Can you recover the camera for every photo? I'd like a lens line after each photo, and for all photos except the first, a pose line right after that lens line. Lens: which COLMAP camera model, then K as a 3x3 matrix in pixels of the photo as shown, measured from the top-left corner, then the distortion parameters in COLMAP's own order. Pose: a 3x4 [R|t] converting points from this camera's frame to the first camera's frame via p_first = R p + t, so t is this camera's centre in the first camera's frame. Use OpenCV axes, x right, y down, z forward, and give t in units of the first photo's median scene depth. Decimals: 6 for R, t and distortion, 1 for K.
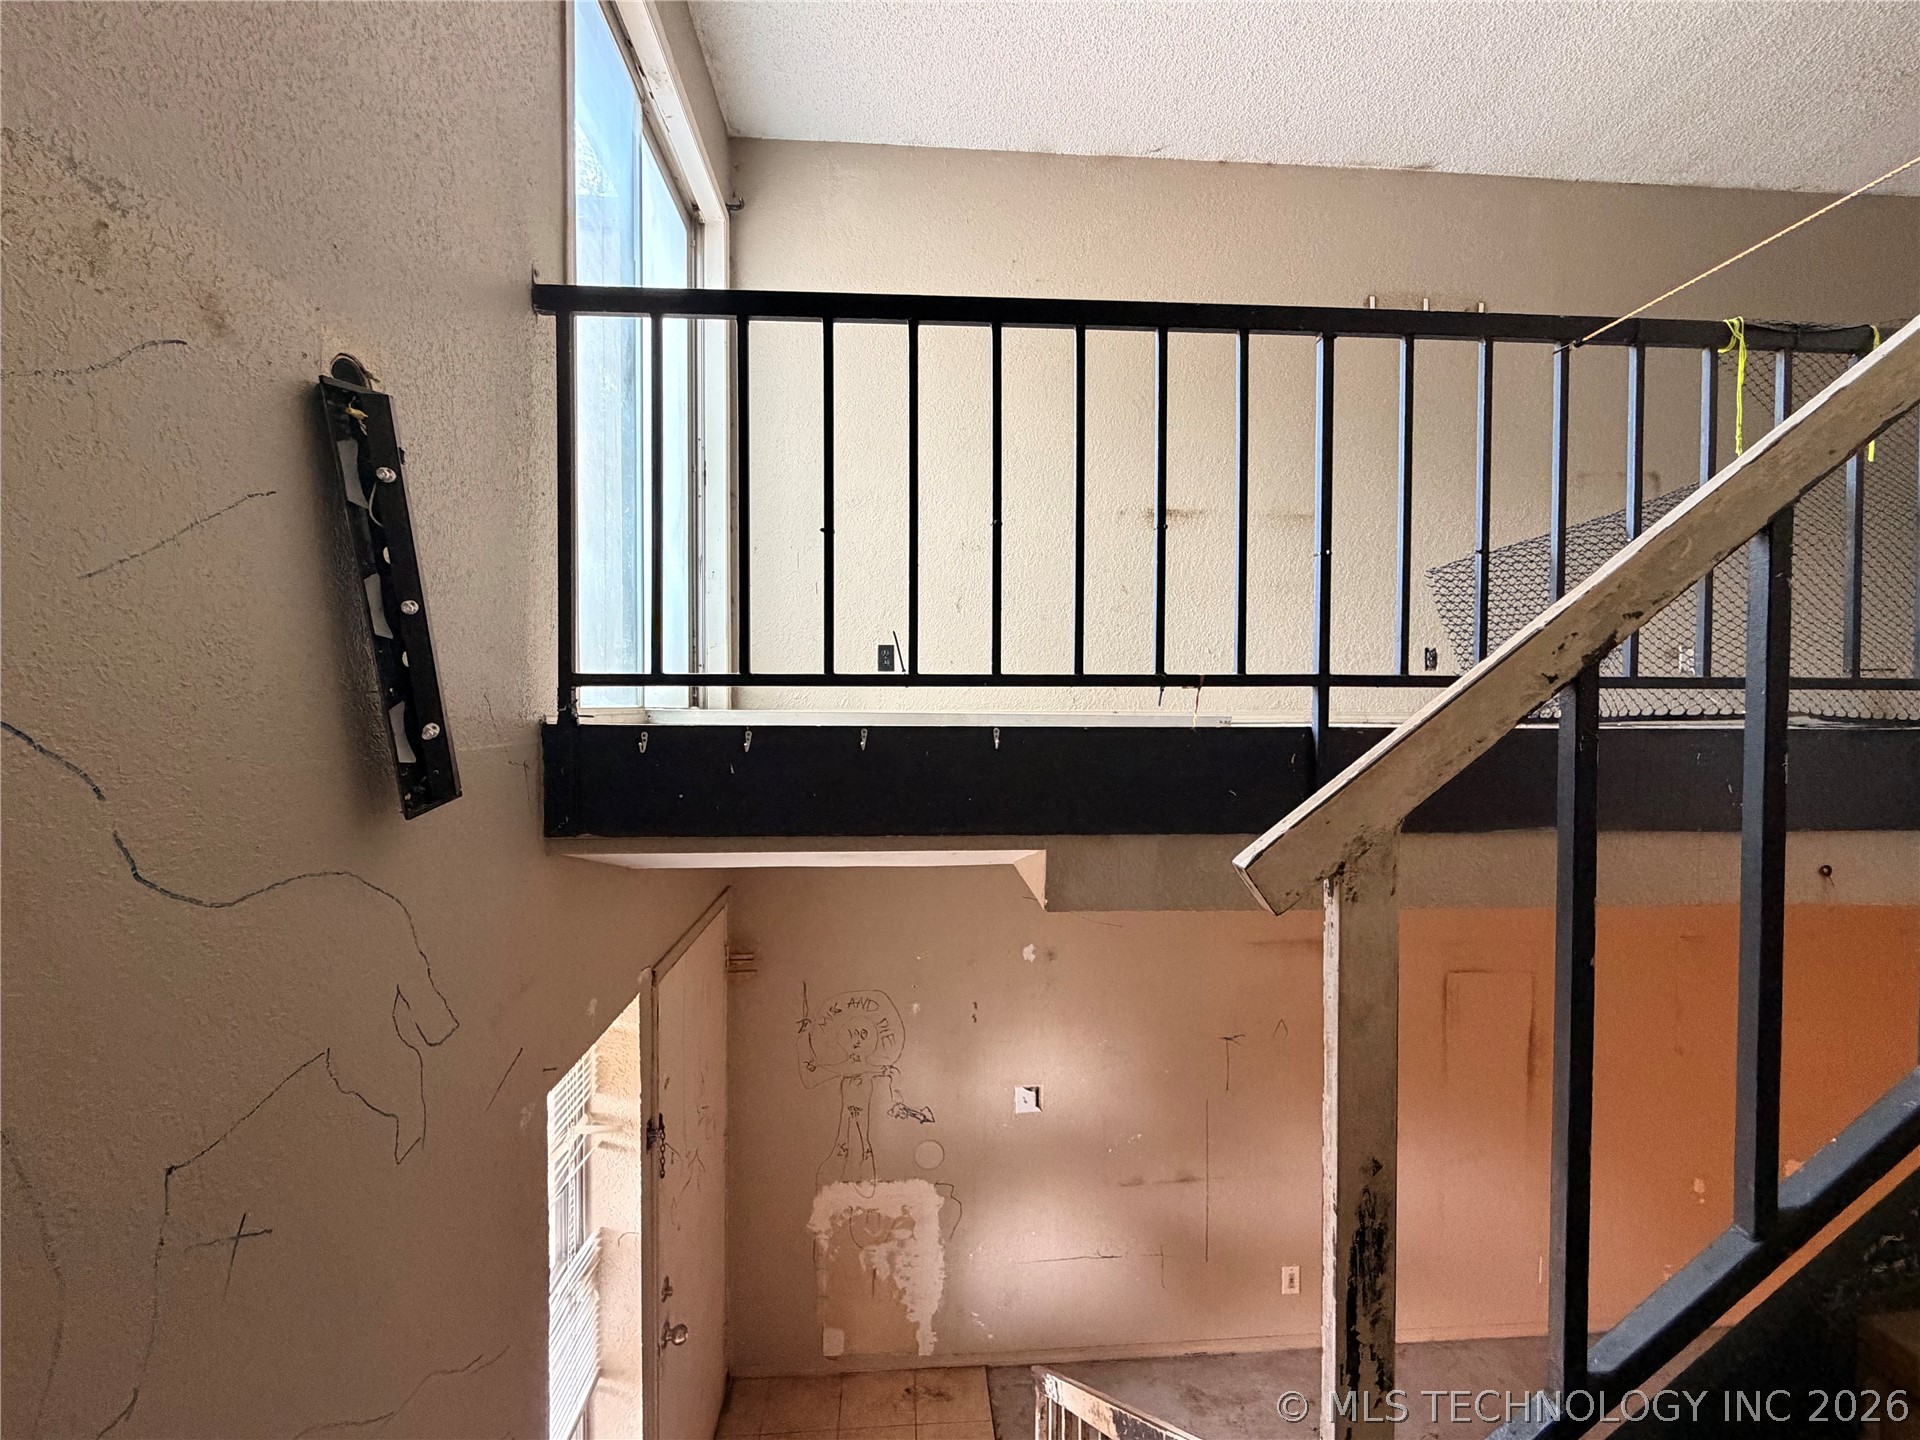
lens RADIAL K [[793.2, 0, 959.6], [0, 793.2, 714.6], [0, 0, 1]] dist [-0.003352, 0.000248]
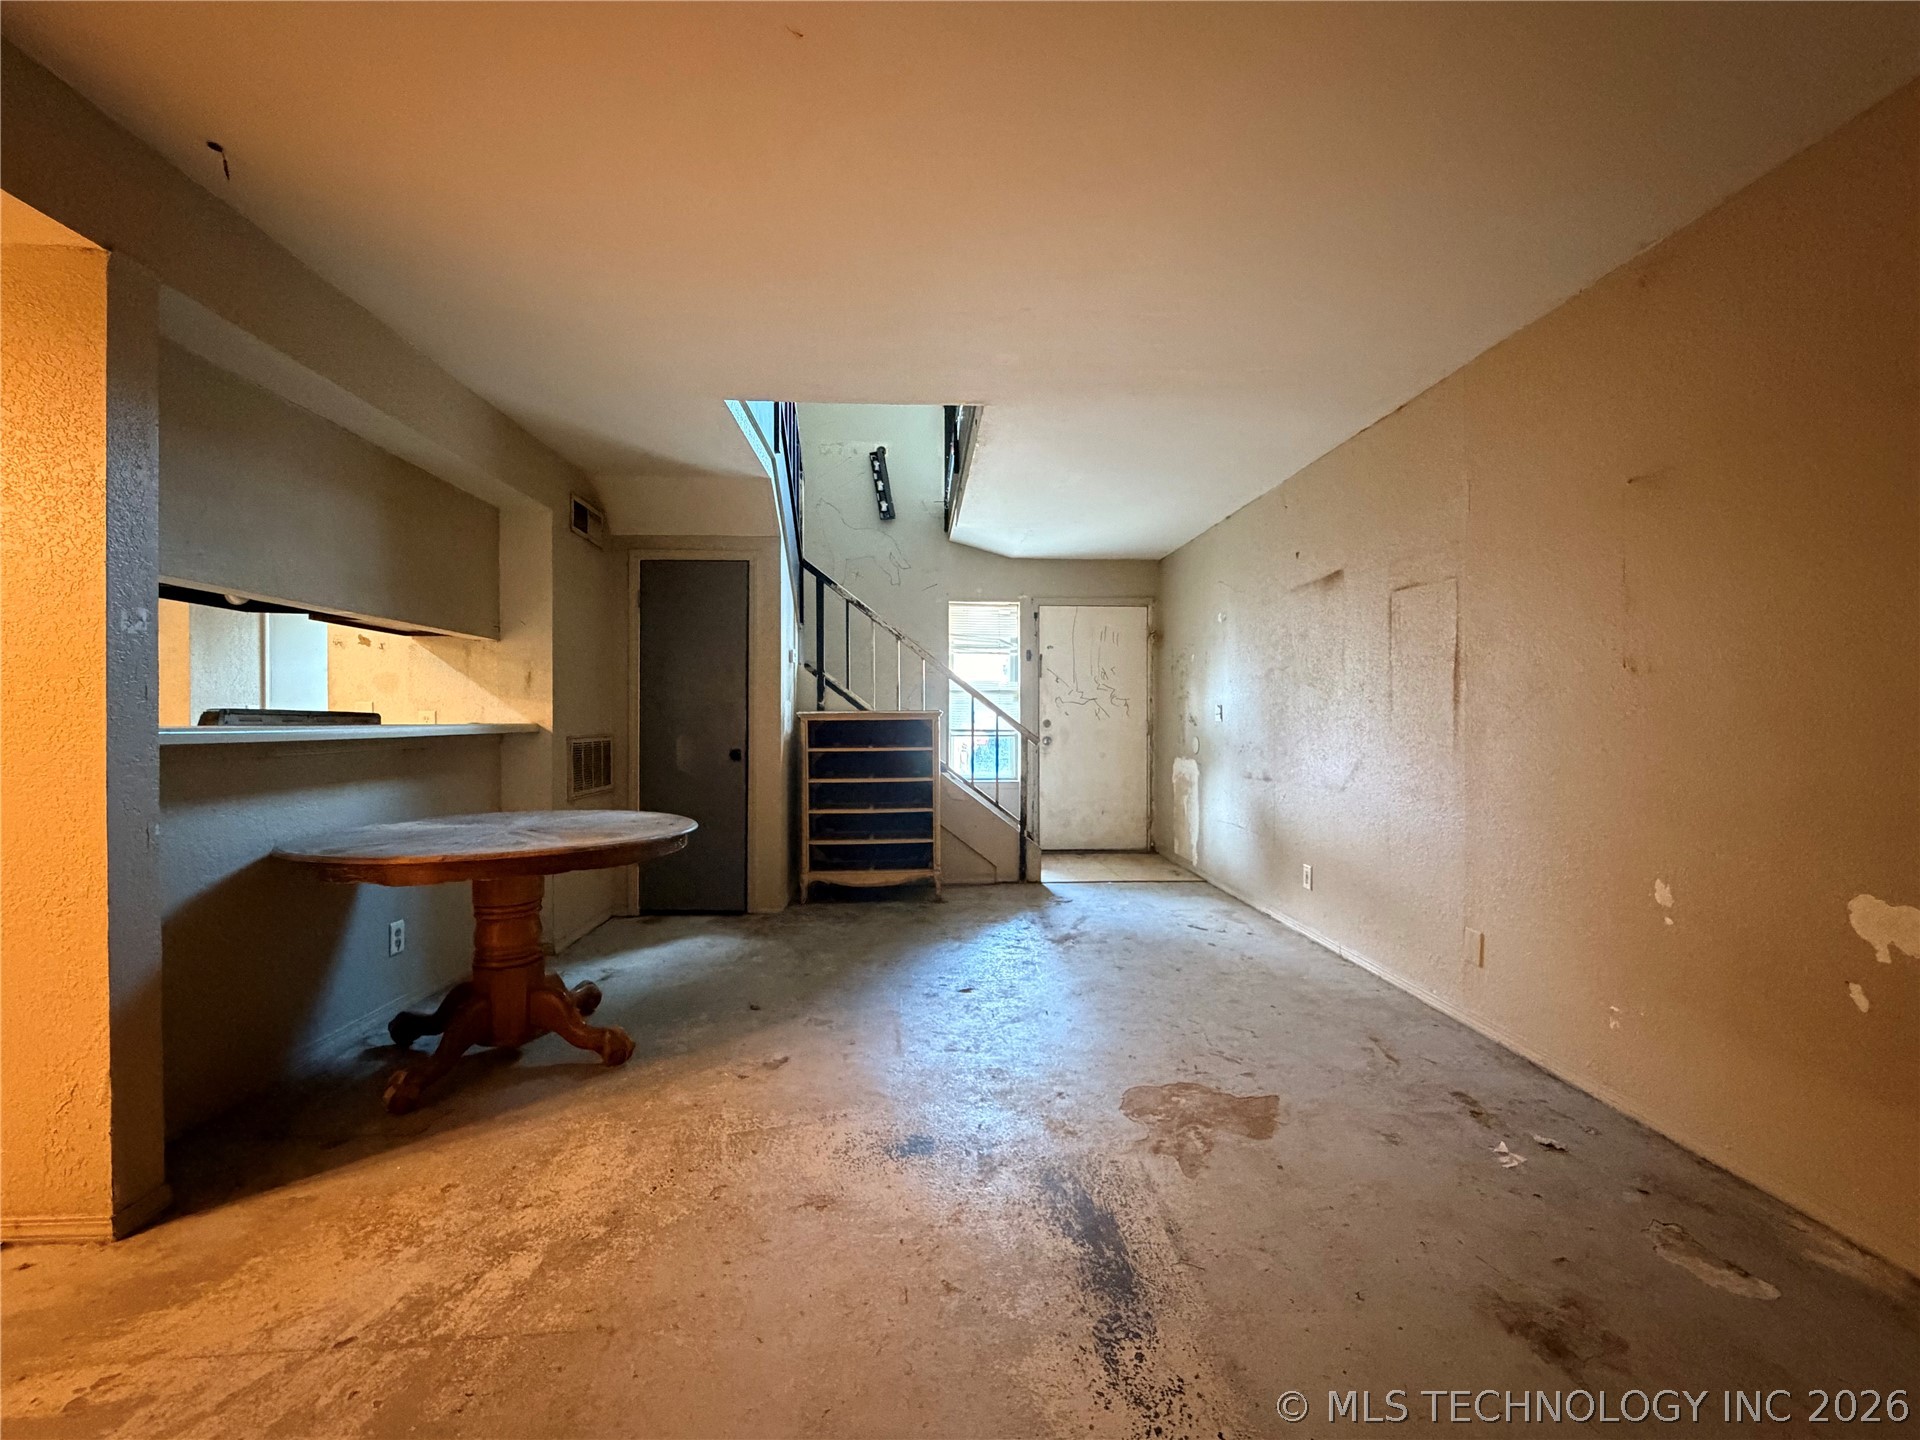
lens RADIAL K [[793.2, 0, 965.2], [0, 793.2, 719.4], [0, 0, 1]] dist [-0.003352, 0.000248]
pose [[0.002623, 0.001098, -0.999996, 1.590881], [-0.011699, 0.999931, 0.001067, 0.491848], [0.999928, 0.011697, 0.002636, 0.496223]]
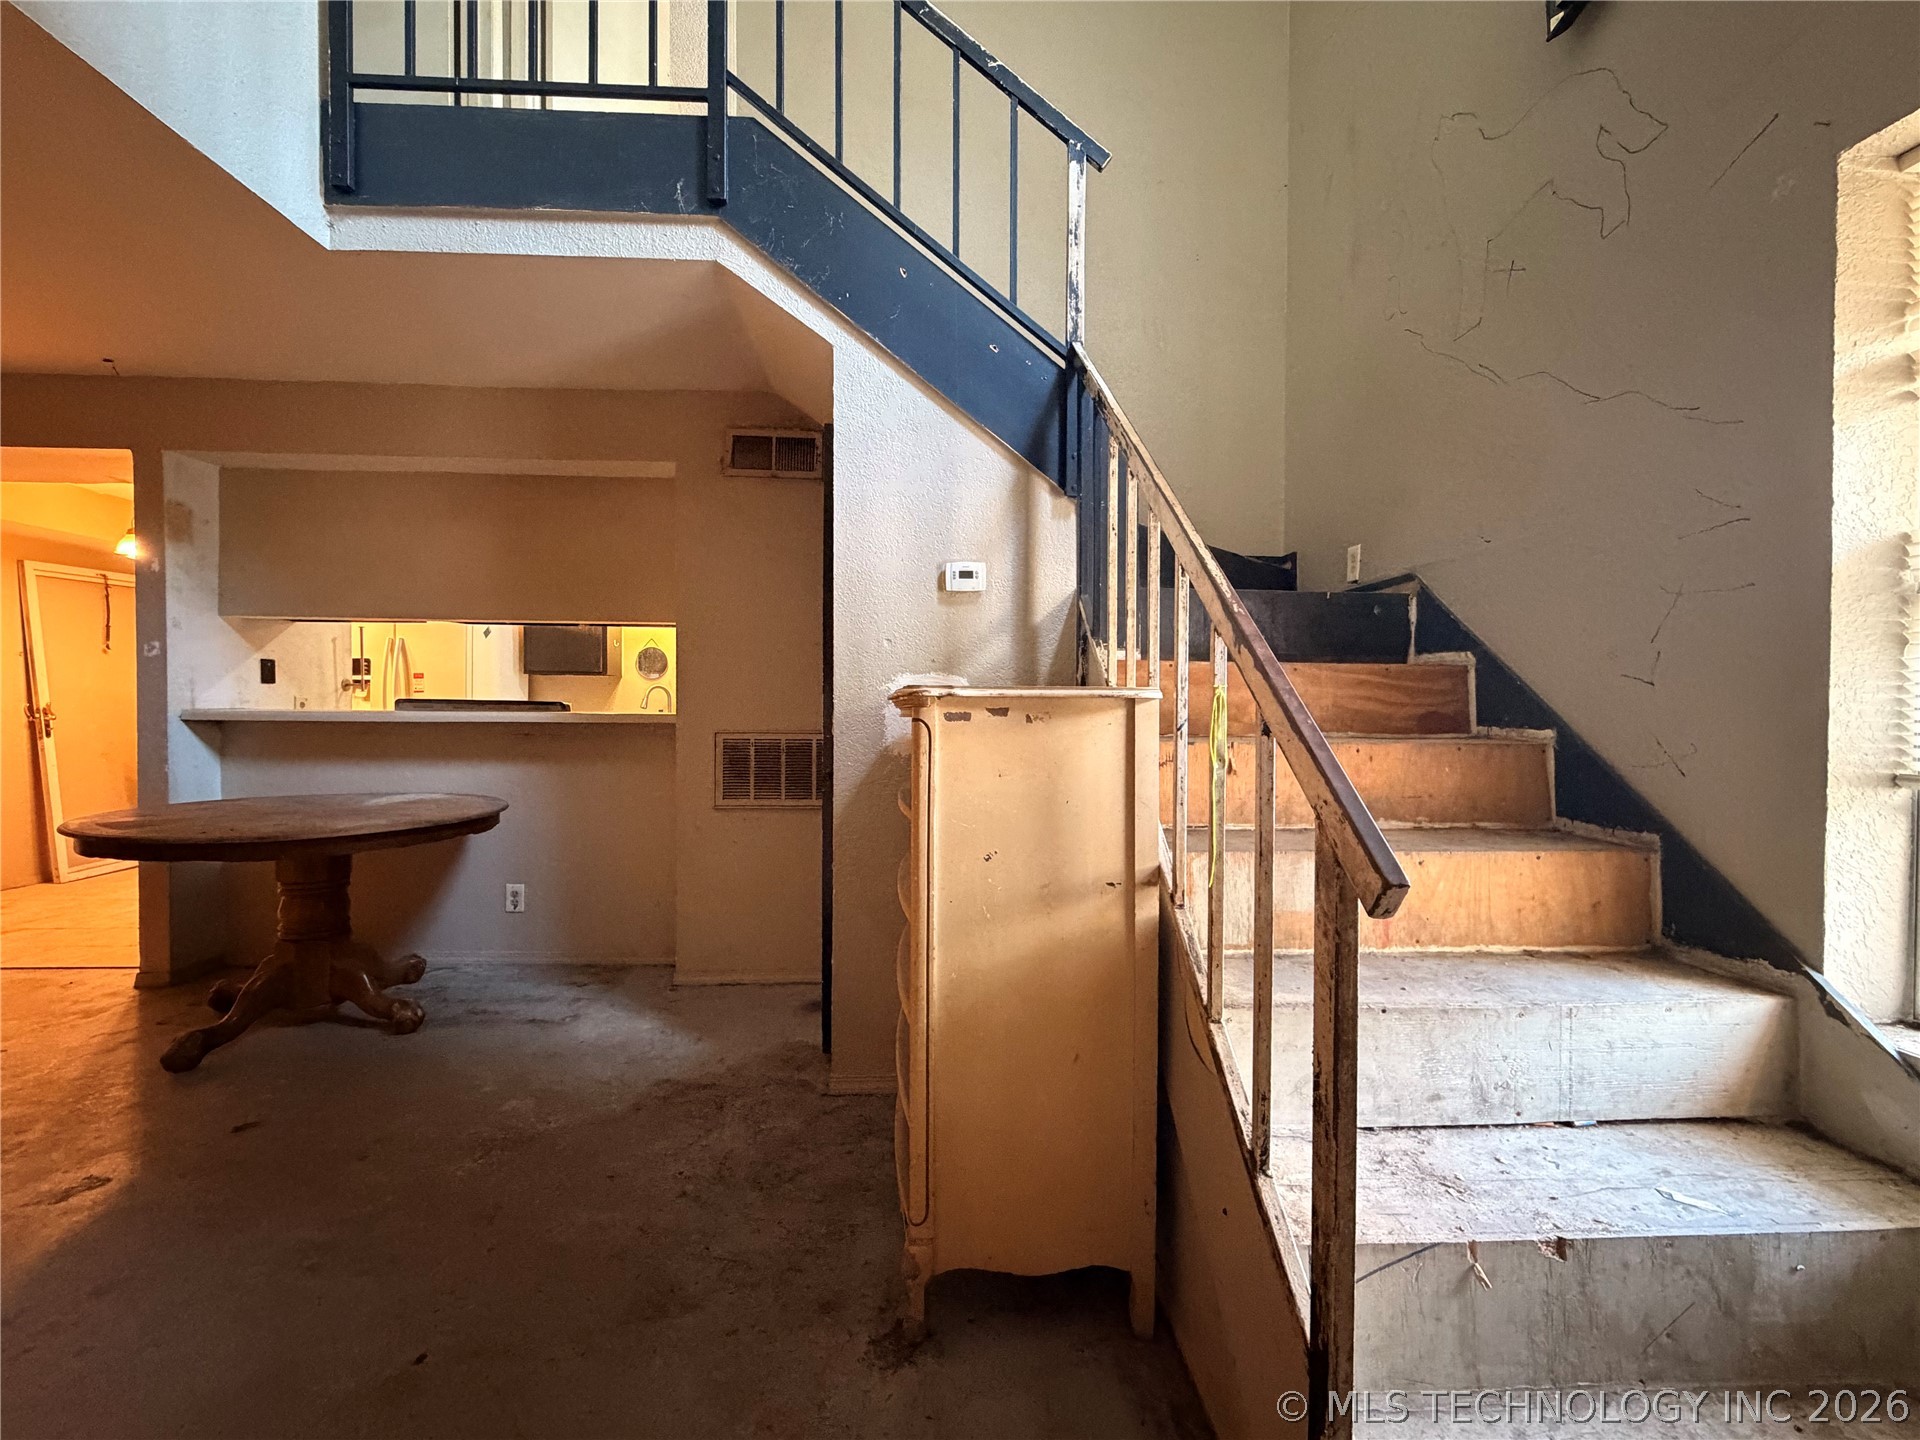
lens RADIAL K [[793.2, 0, 956.9], [0, 793.2, 716.8], [0, 0, 1]] dist [-0.003352, 0.000248]
pose [[-0.999912, -0.007272, 0.011072, 0.177454], [-0.006975, 0.999621, 0.026614, 0.482118], [-0.011262, 0.026535, -0.999584, 0.853236]]
